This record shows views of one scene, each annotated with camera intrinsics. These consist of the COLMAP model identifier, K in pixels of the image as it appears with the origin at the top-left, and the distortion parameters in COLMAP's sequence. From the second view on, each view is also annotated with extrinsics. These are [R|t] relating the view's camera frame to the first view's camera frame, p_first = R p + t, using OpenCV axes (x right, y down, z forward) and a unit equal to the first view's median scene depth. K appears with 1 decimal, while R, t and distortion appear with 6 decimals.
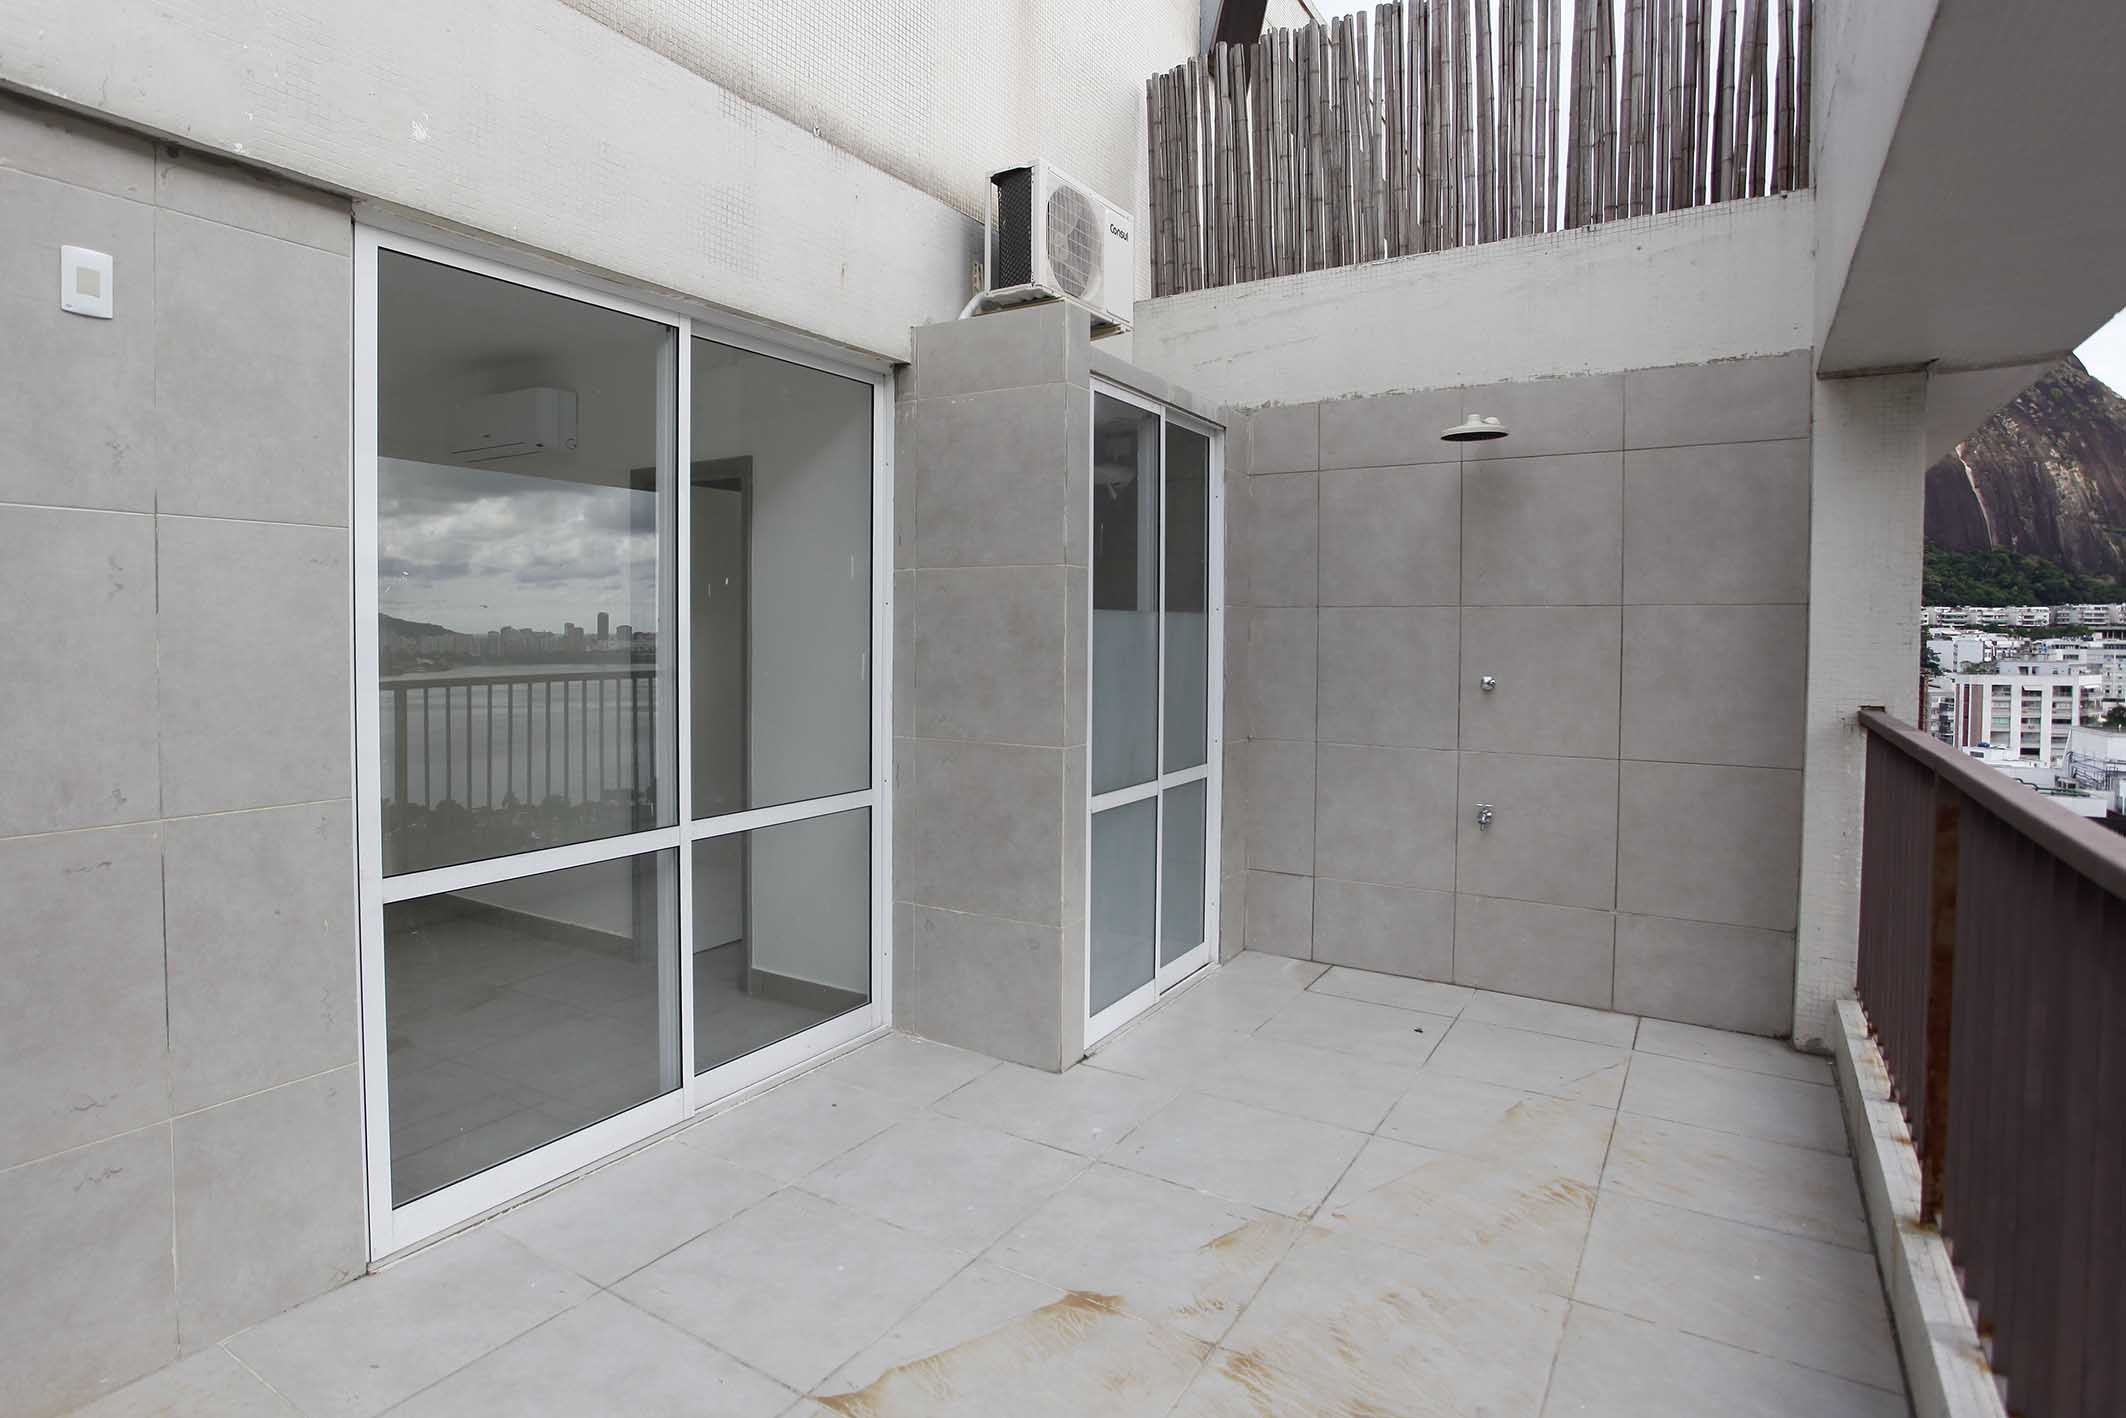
lens RADIAL K [[1033.7, 0, 1059.0], [0, 1033.7, 663.5], [0, 0, 1]] dist [-0.075425, 0.030590]
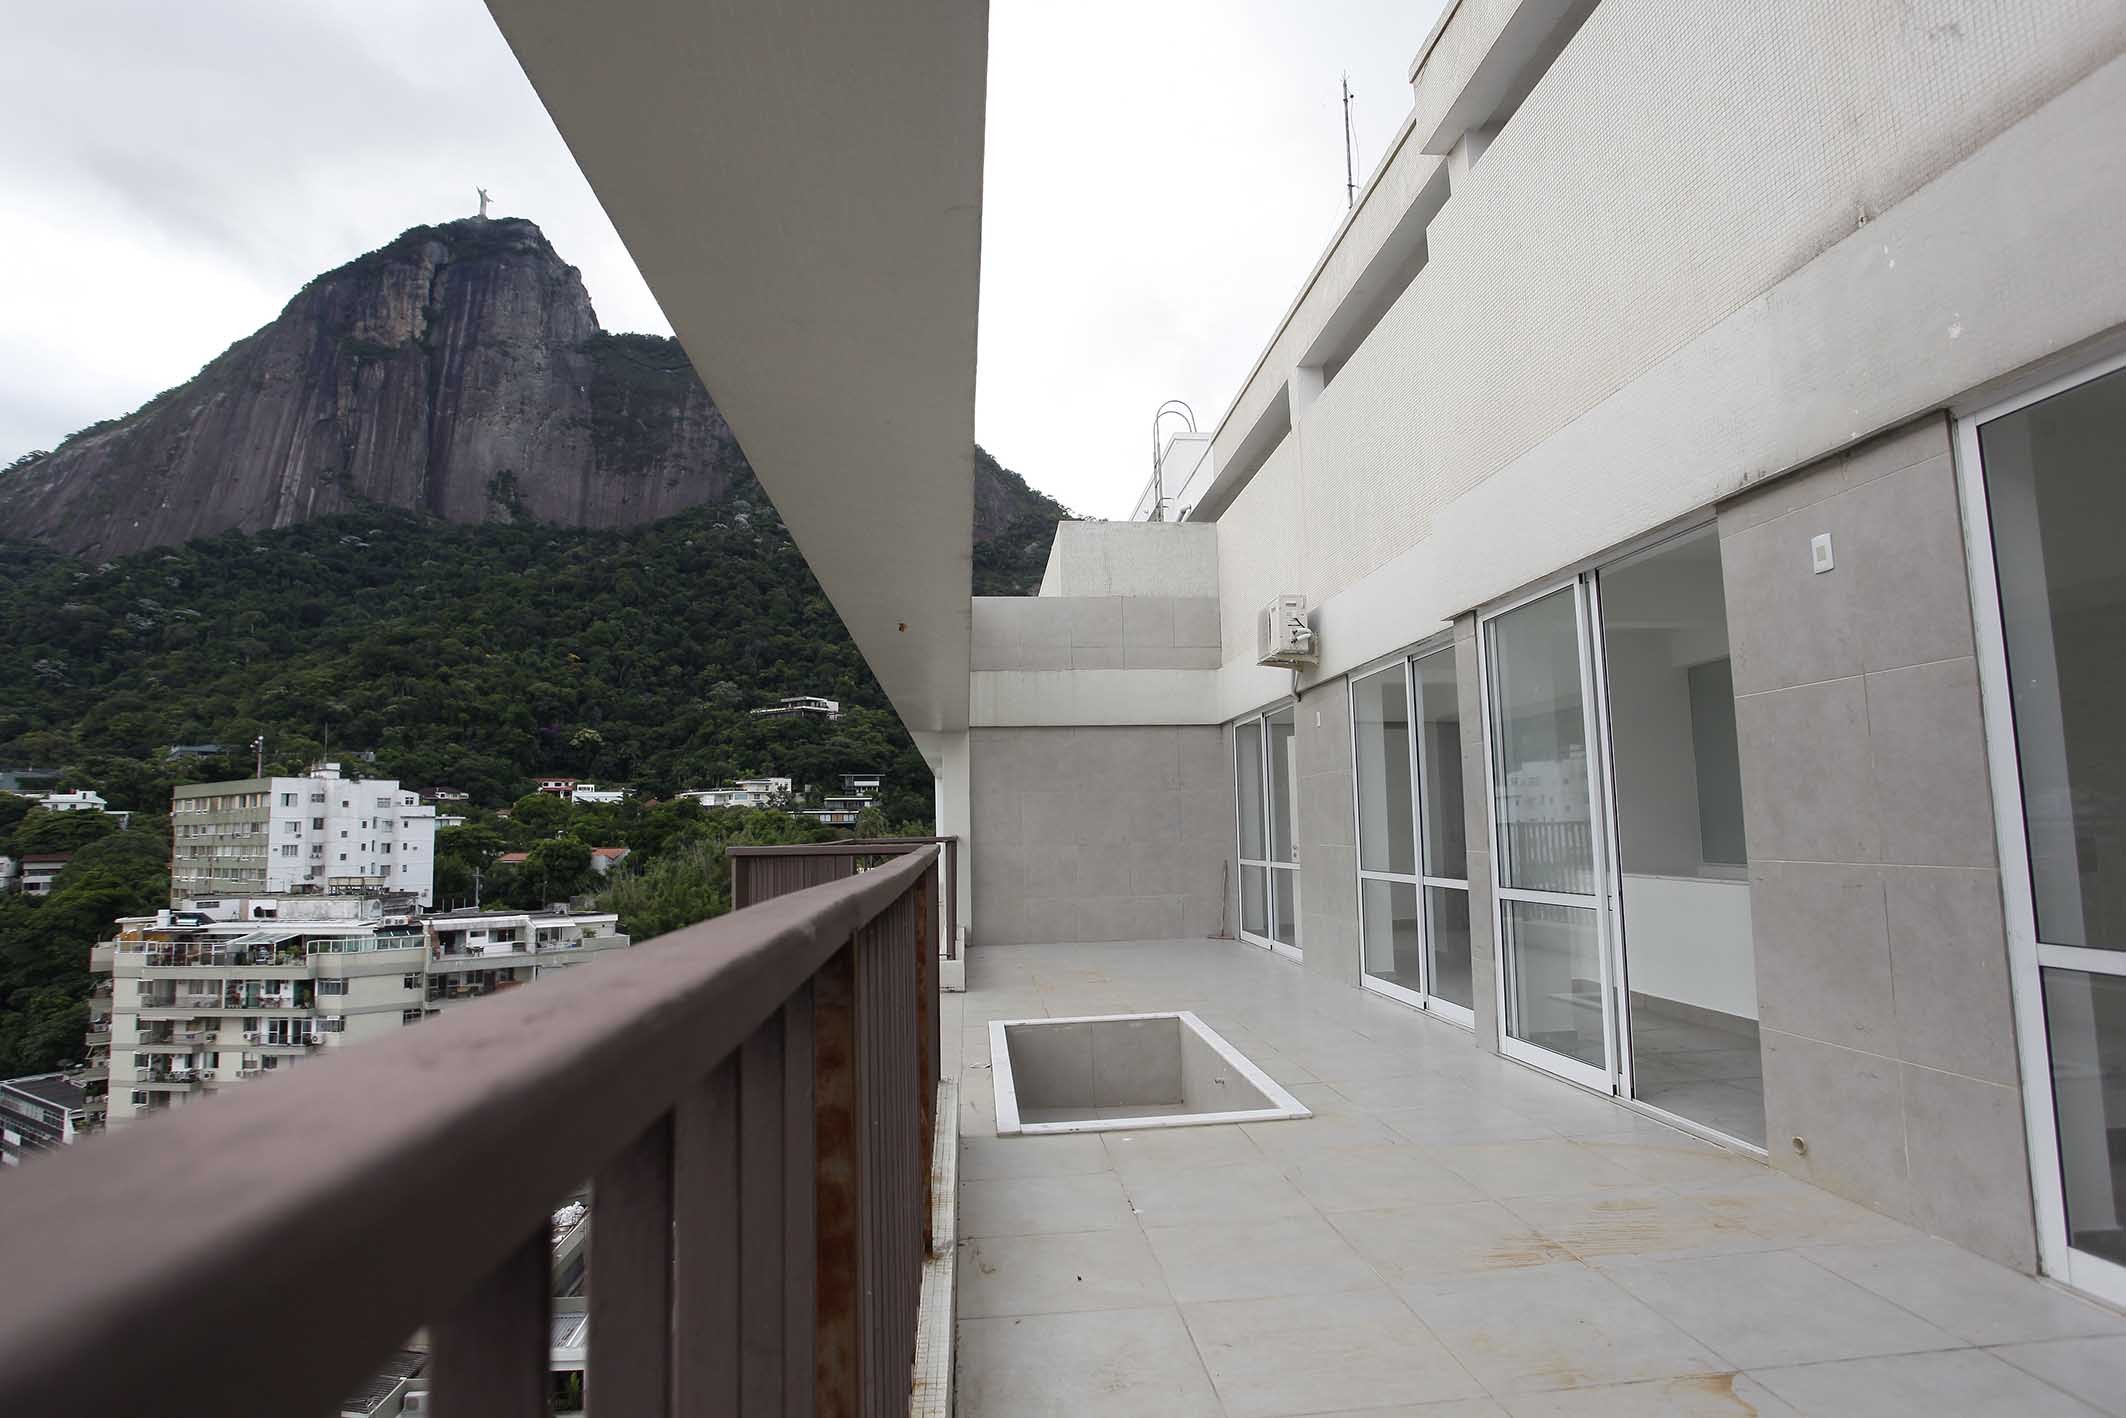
lens RADIAL K [[1019.5, 0, 1075.7], [0, 1019.5, 708.2], [0, 0, 1]] dist [-0.066288, 0.023948]
pose [[-0.772430, -0.055642, -0.632658, 1.028995], [0.000628, 0.996087, -0.088371, 0.044436], [0.635100, -0.068658, -0.769373, 1.306196]]
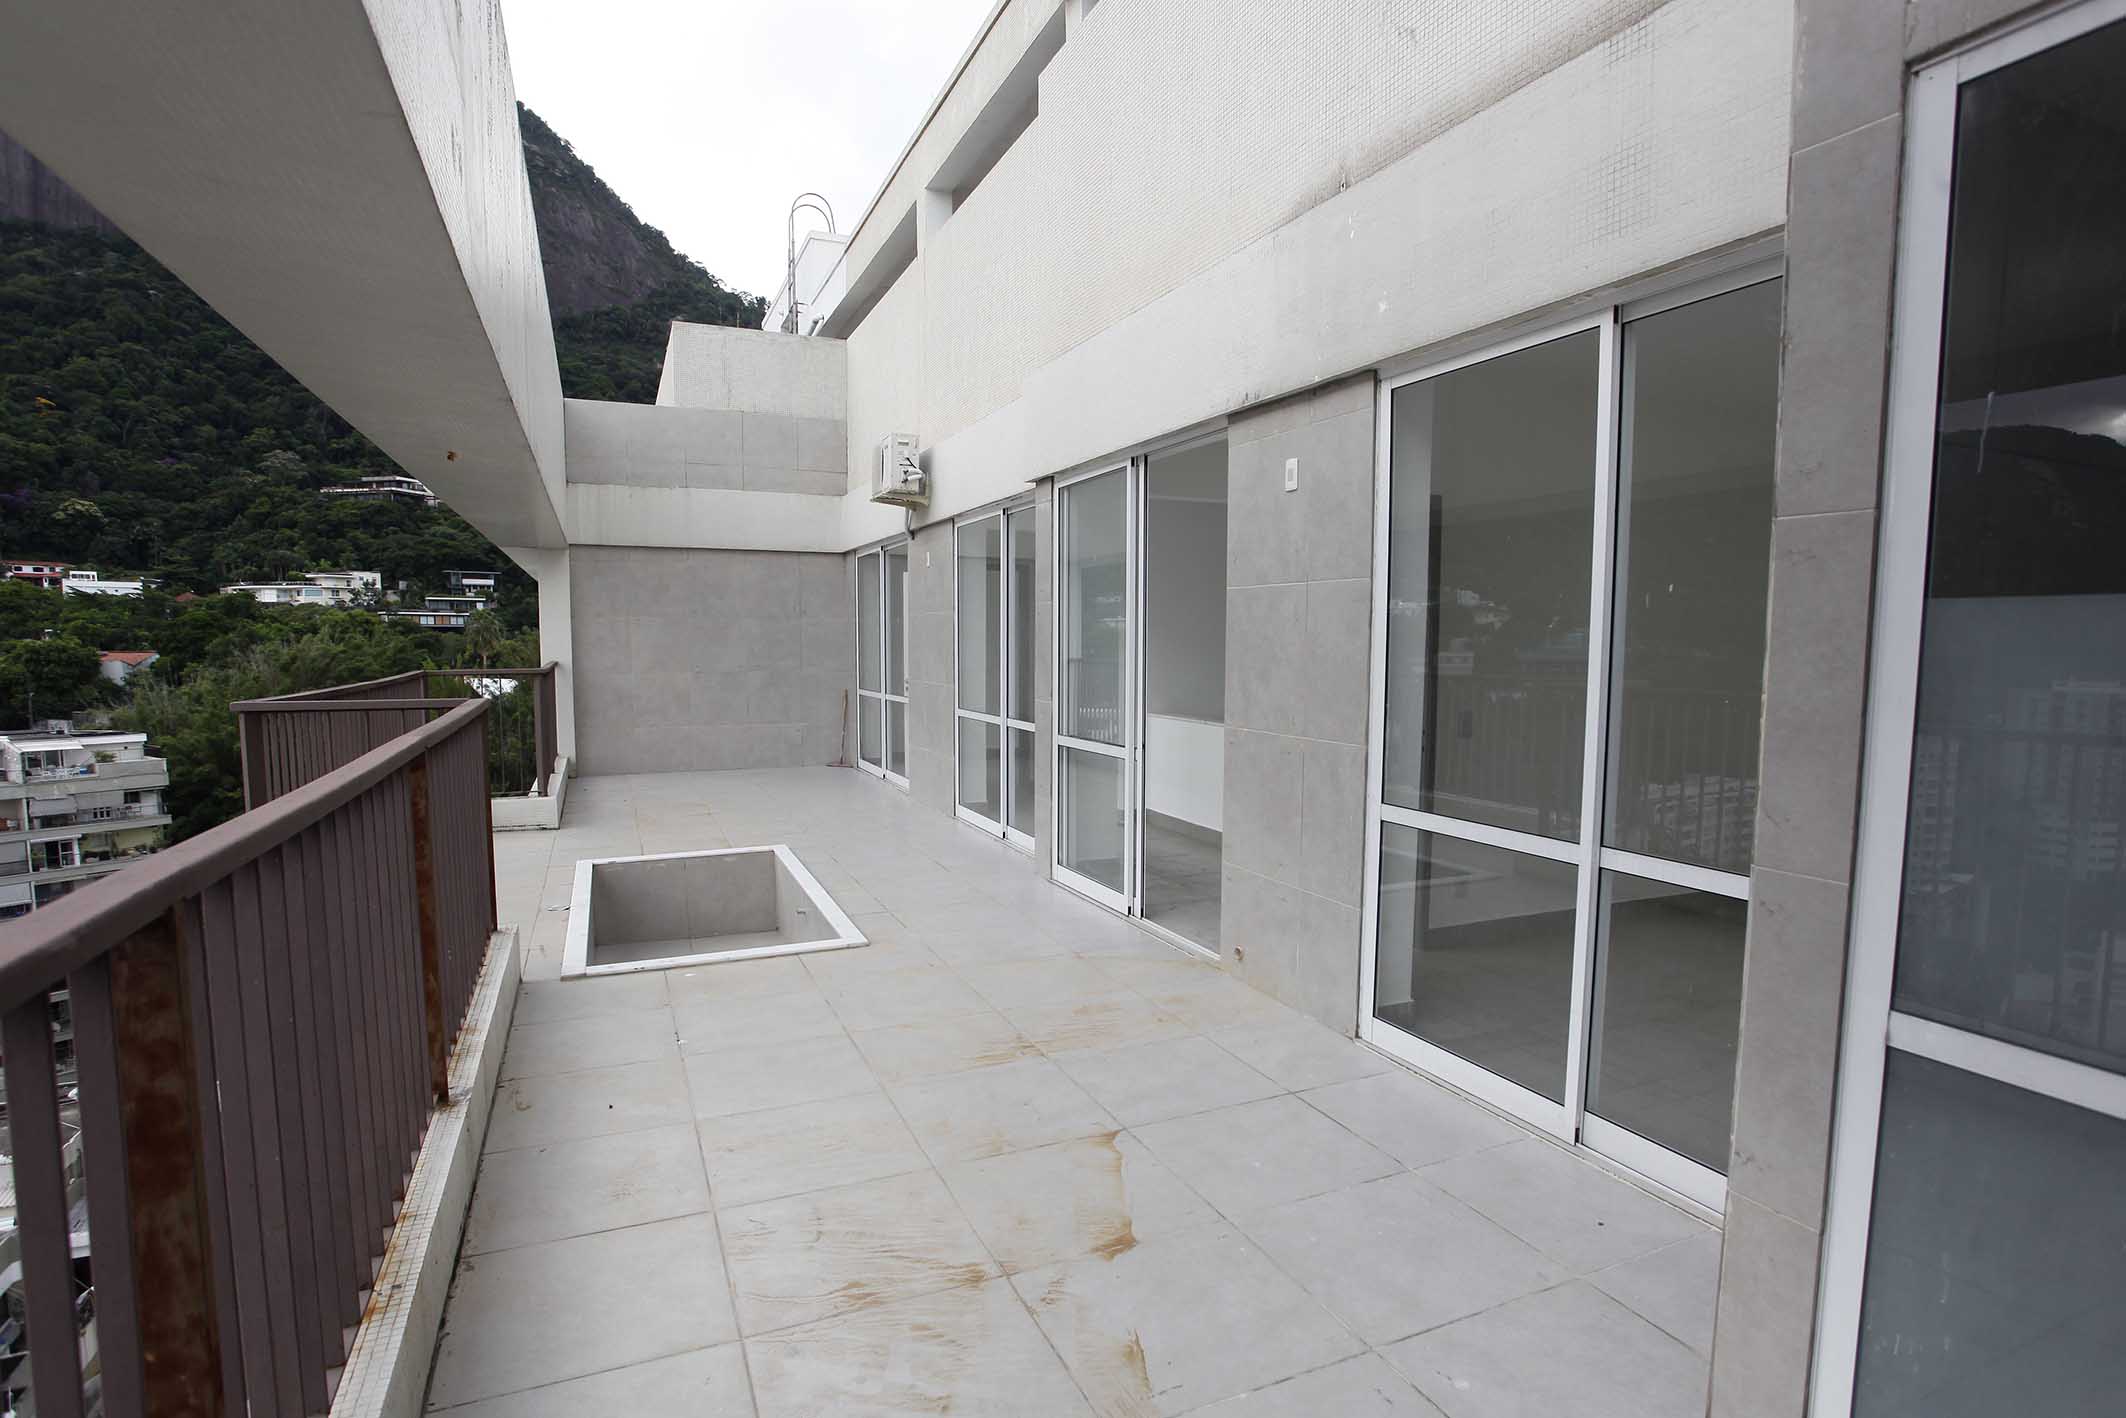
lens RADIAL K [[1042.2, 0, 1053.7], [0, 1042.2, 713.9], [0, 0, 1]] dist [-0.074395, 0.034038]
pose [[-0.536222, 0.058247, -0.842065, 1.021068], [-0.030763, 0.995605, 0.088457, -0.050615], [0.843516, 0.073337, -0.532073, 1.553046]]
